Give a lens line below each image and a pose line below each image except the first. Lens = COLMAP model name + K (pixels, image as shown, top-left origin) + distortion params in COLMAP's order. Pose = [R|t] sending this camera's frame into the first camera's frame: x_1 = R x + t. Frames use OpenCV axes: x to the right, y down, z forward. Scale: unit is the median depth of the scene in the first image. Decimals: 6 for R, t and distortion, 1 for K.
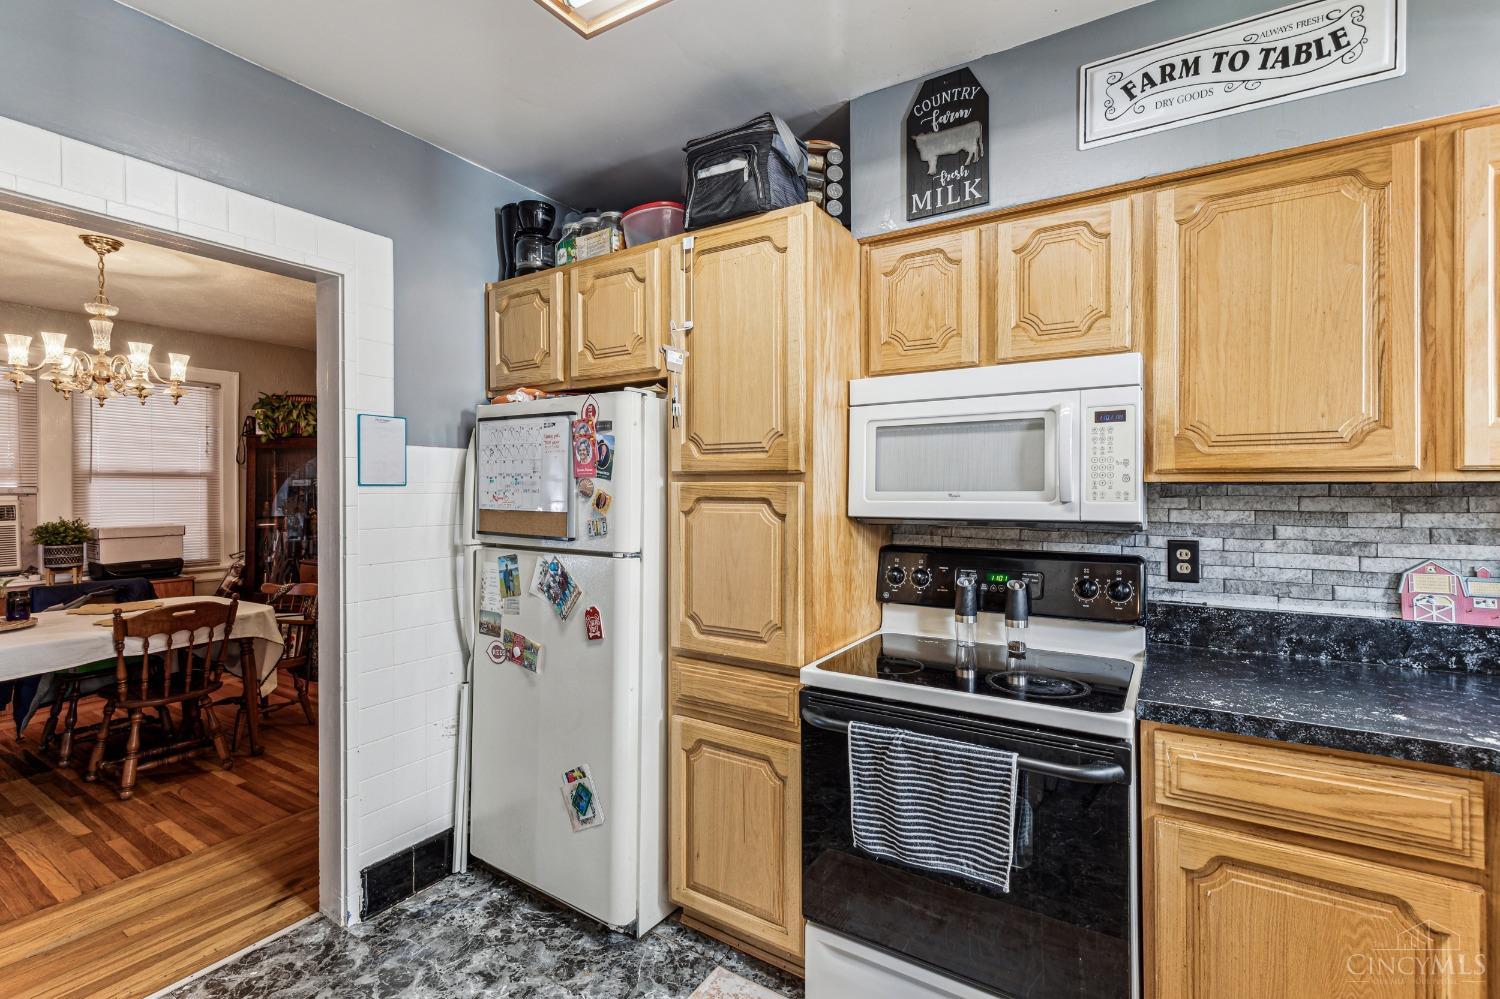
lens RADIAL K [[684.1, 0, 754.9], [0, 684.1, 491.2], [0, 0, 1]] dist [0.002392, -0.000184]
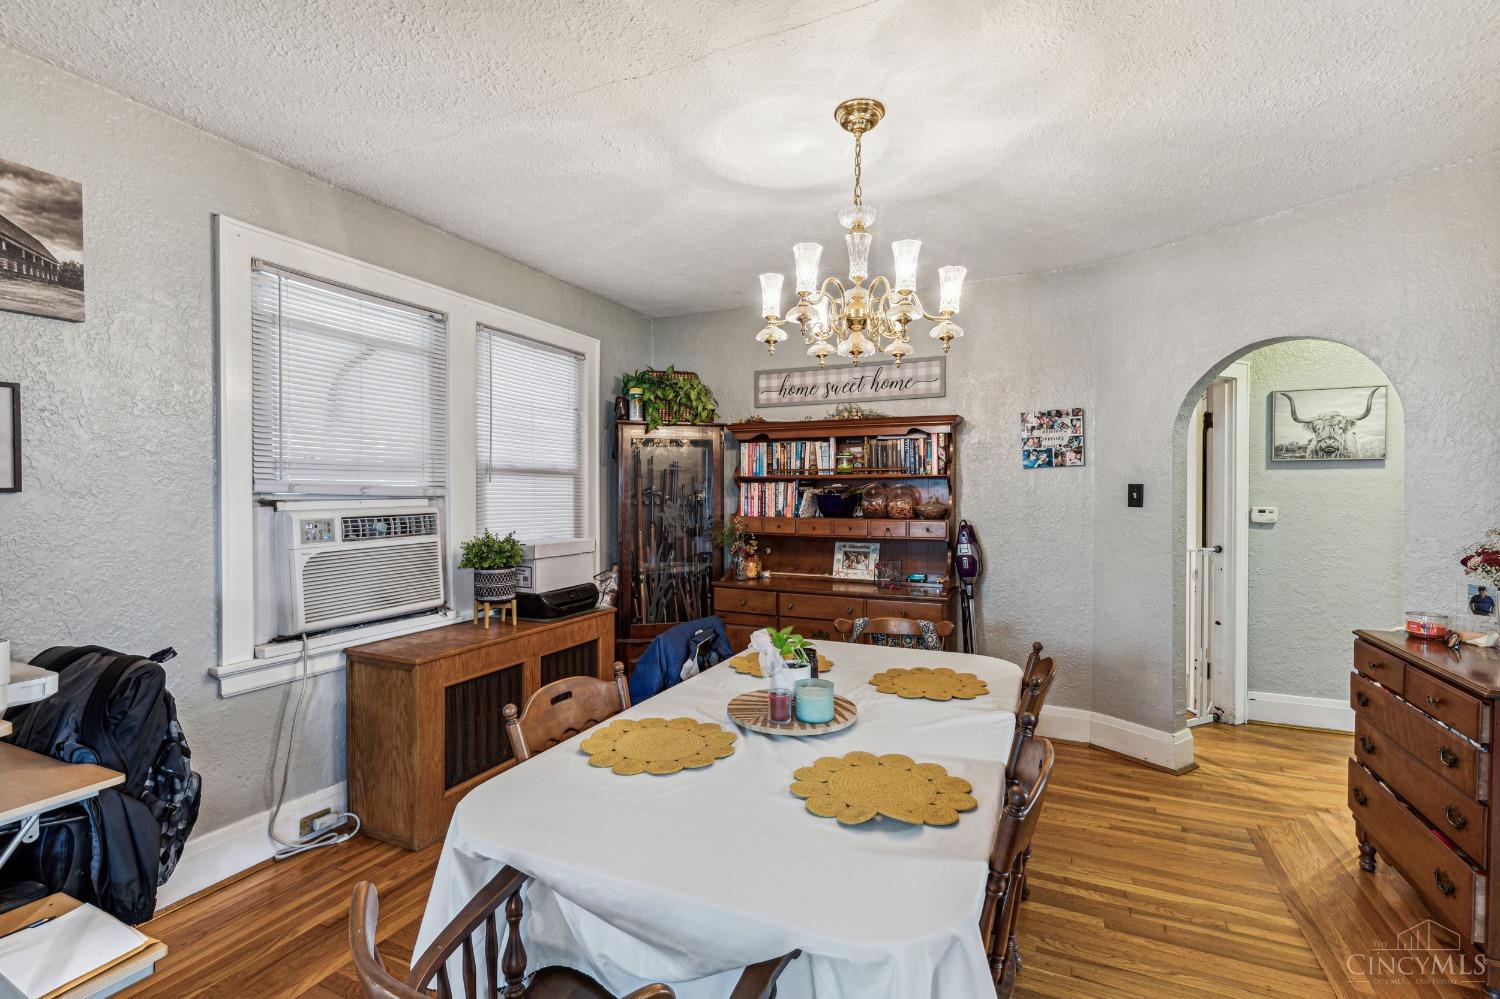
lens RADIAL K [[684.1, 0, 745.0], [0, 684.1, 500.5], [0, 0, 1]] dist [0.002392, -0.000184]
pose [[0.992199, 0.001402, 0.124660, -0.788159], [-0.002277, 0.999974, 0.006876, 0.002524], [-0.124647, -0.007106, 0.992176, 0.248453]]
